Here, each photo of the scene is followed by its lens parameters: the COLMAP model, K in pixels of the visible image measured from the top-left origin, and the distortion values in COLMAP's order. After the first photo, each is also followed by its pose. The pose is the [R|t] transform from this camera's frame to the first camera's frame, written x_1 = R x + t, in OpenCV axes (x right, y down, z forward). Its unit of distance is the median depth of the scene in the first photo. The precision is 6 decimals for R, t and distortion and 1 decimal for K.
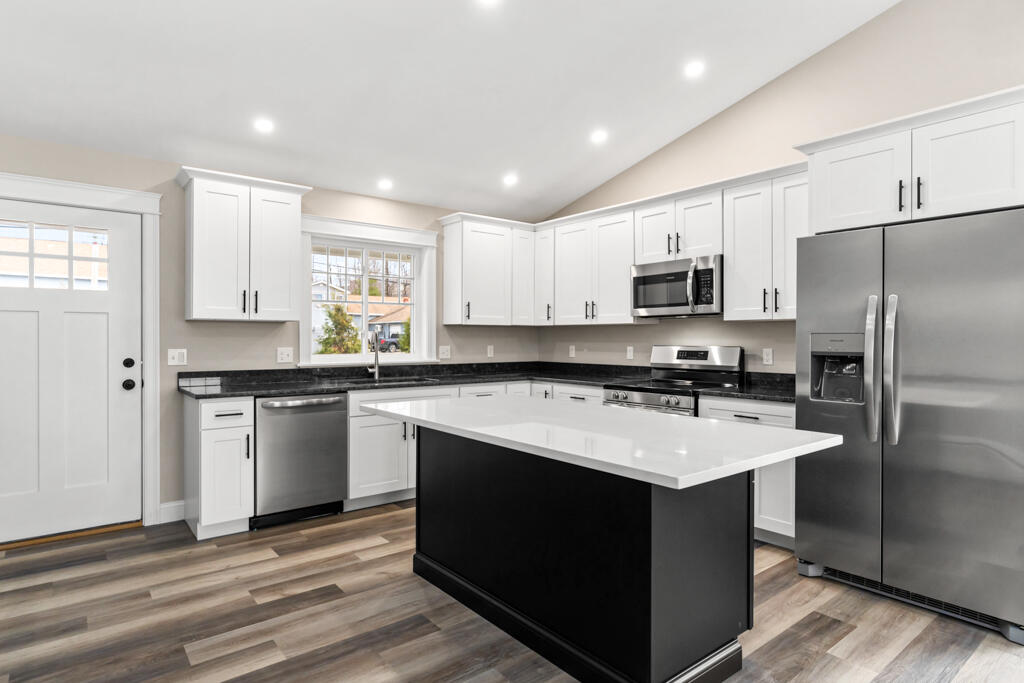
lens RADIAL K [[550.9, 0, 527.9], [0, 550.9, 337.3], [0, 0, 1]] dist [-0.004758, -0.000390]
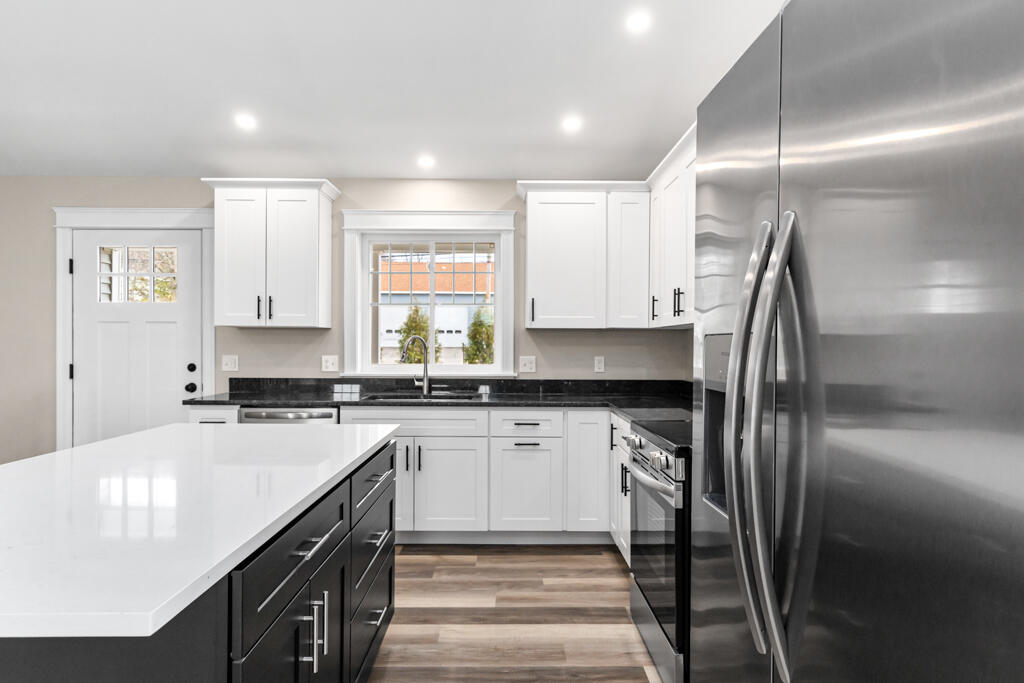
lens RADIAL K [[620.7, 0, 520.1], [0, 620.7, 345.3], [0, 0, 1]] dist [0.032095, 0.000557]
pose [[0.778413, 0.001321, -0.627751, 0.417123], [-0.002823, 0.999995, -0.001397, 0.001586], [0.627746, 0.002860, 0.778413, 0.332376]]
